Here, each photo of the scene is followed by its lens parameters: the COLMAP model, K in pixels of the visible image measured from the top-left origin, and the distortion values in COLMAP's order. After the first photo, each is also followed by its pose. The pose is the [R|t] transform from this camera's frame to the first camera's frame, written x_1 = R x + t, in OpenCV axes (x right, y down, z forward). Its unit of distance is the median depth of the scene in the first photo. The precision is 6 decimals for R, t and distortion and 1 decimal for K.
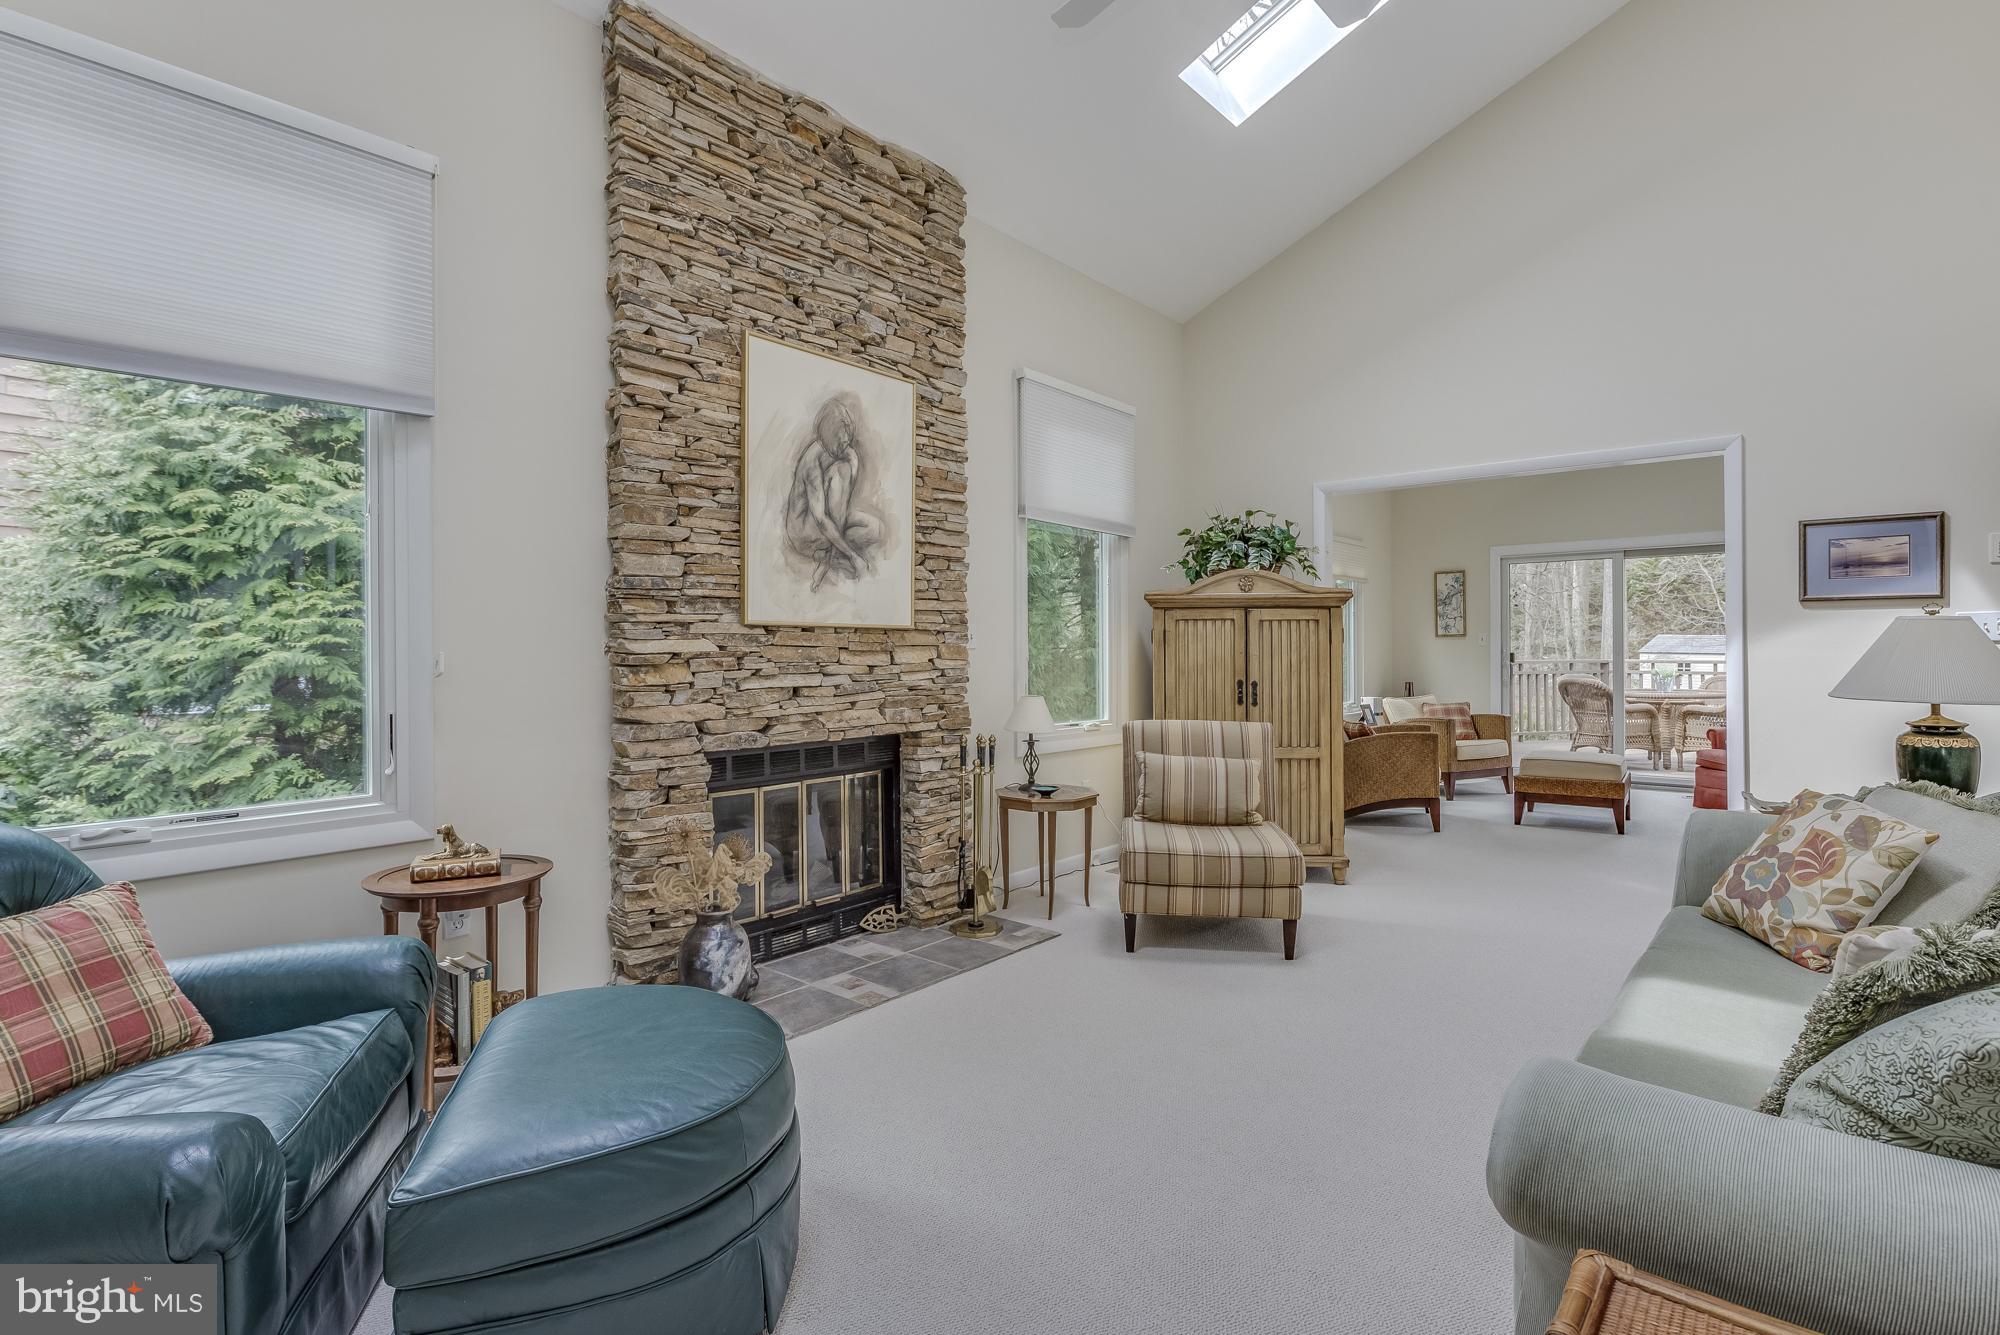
lens RADIAL K [[952.5, 0, 1000.2], [0, 952.5, 654.6], [0, 0, 1]] dist [-0.005858, 0.000020]
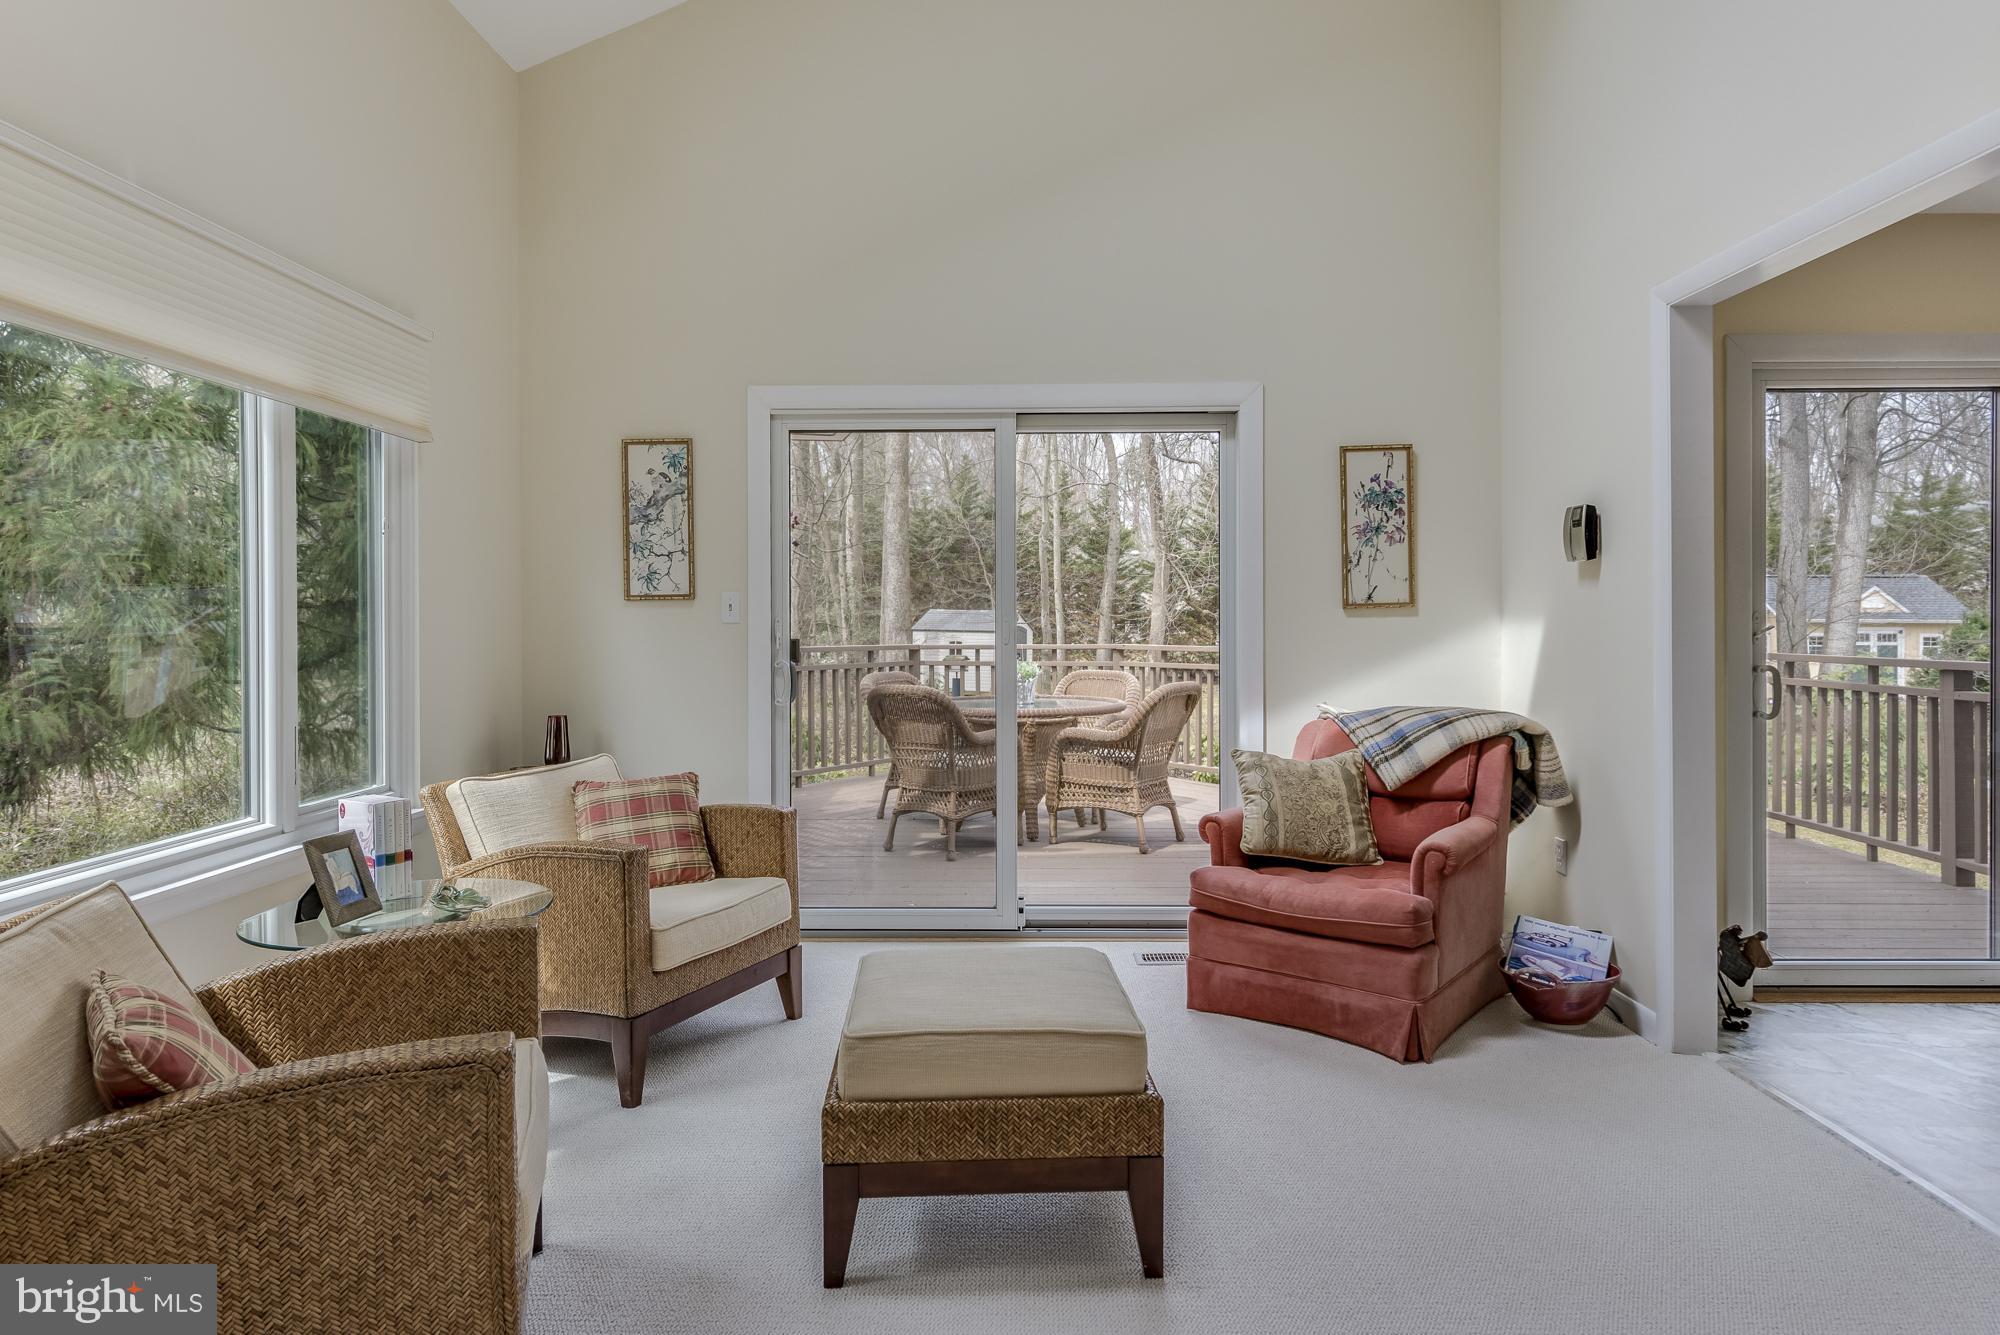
lens RADIAL K [[1126.3, 0, 975.5], [0, 1126.3, 637.0], [0, 0, 1]] dist [0.006069, 0.000434]
pose [[0.784852, -0.004869, 0.619665, 0.572567], [0.001523, 0.999981, 0.005929, -0.011386], [-0.619682, -0.003710, 0.784844, 1.096135]]
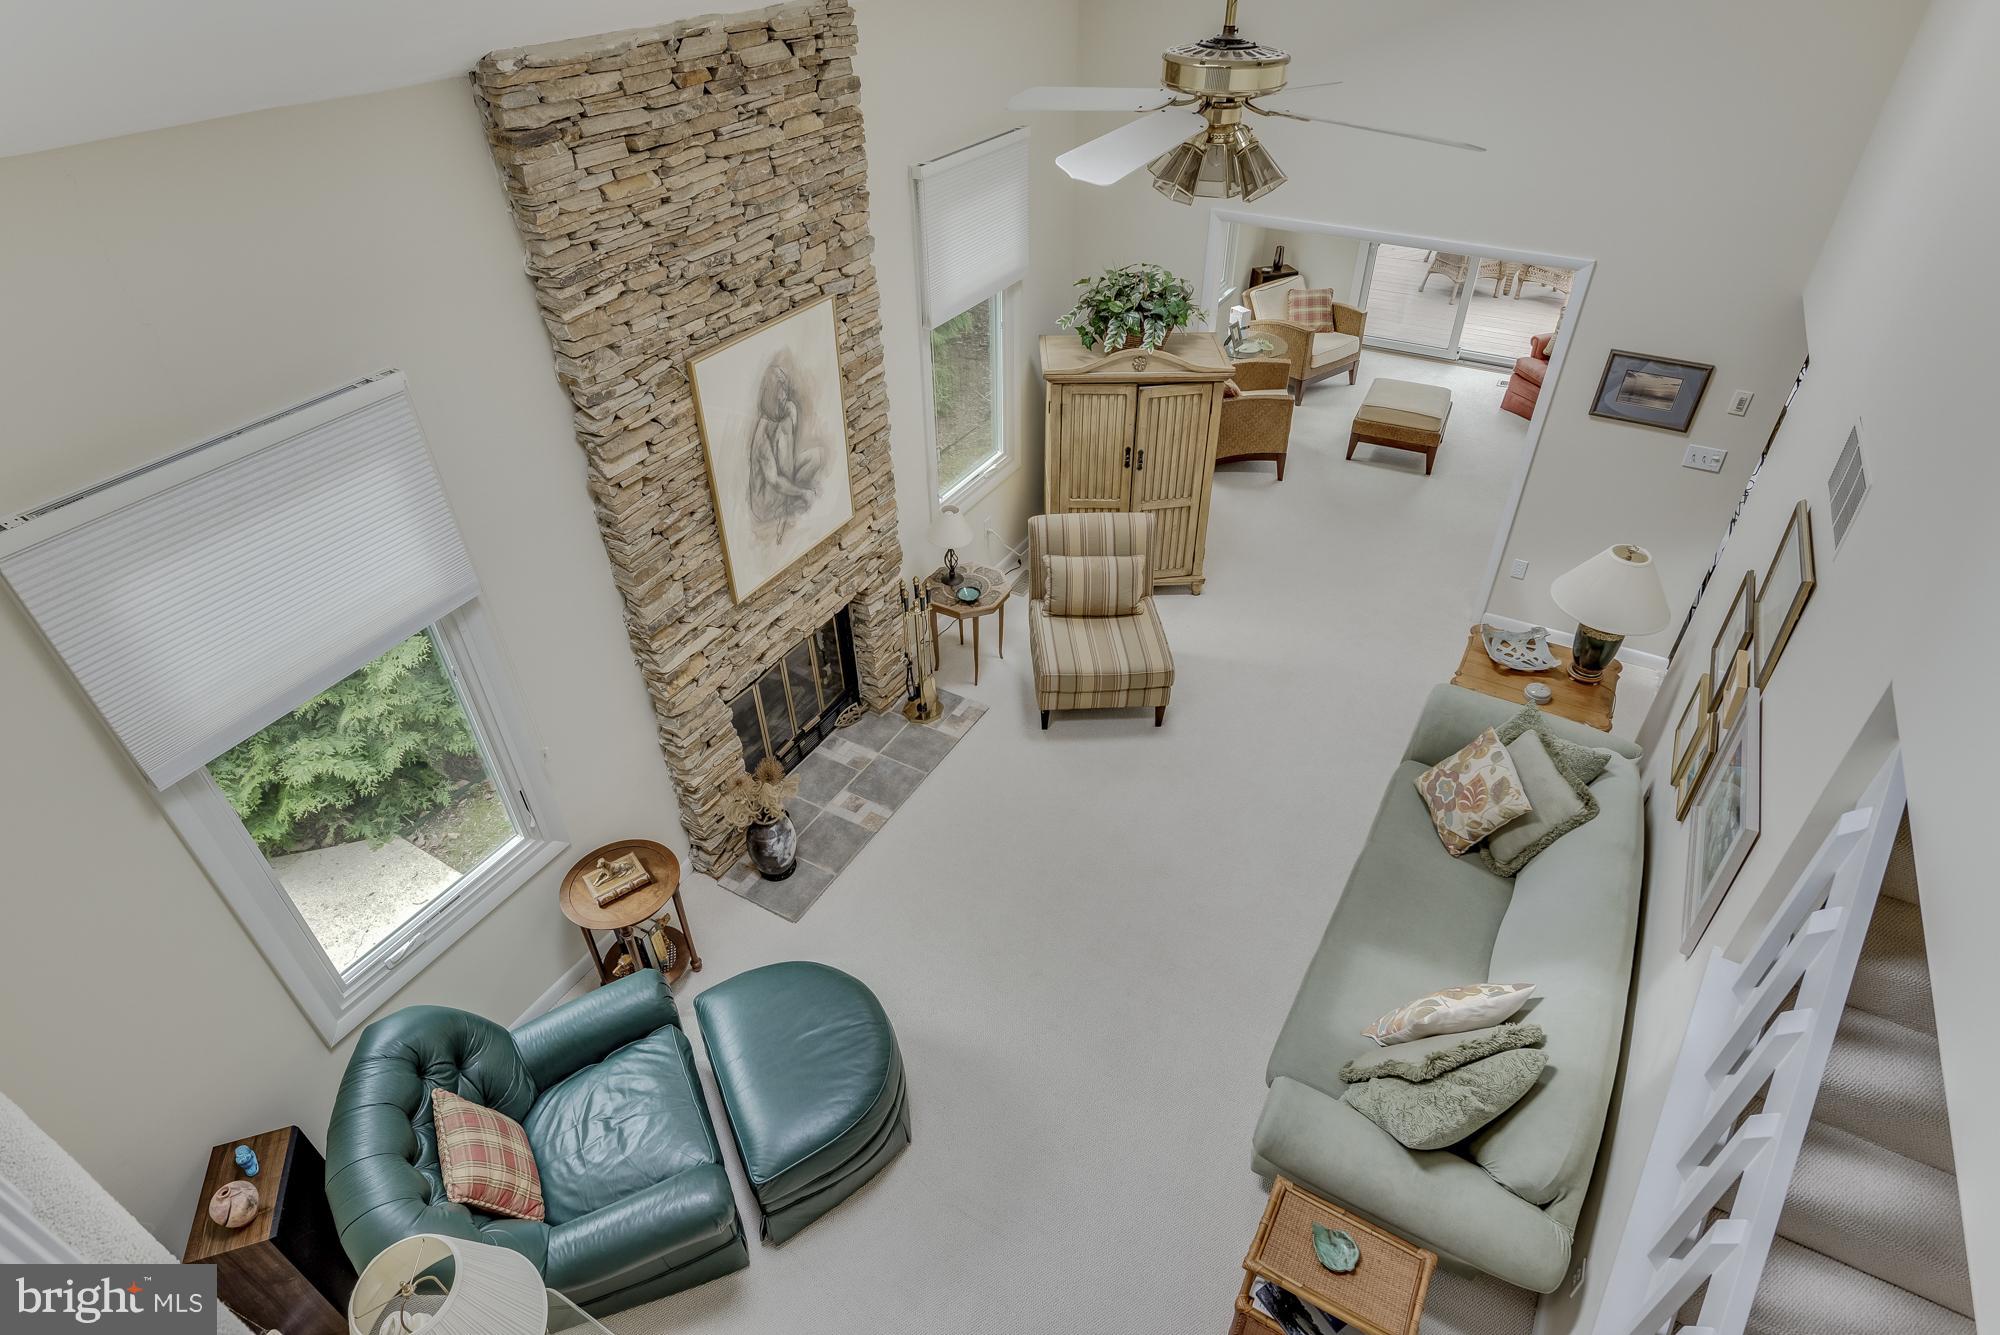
lens RADIAL K [[1089.9, 0, 1000.7], [0, 1089.9, 668.4], [0, 0, 1]] dist [0.005267, 0.002150]
pose [[0.981275, -0.124955, 0.146582, -0.130503], [0.006842, 0.783148, 0.621798, -0.666170], [-0.192492, -0.609151, 0.769338, -0.115757]]
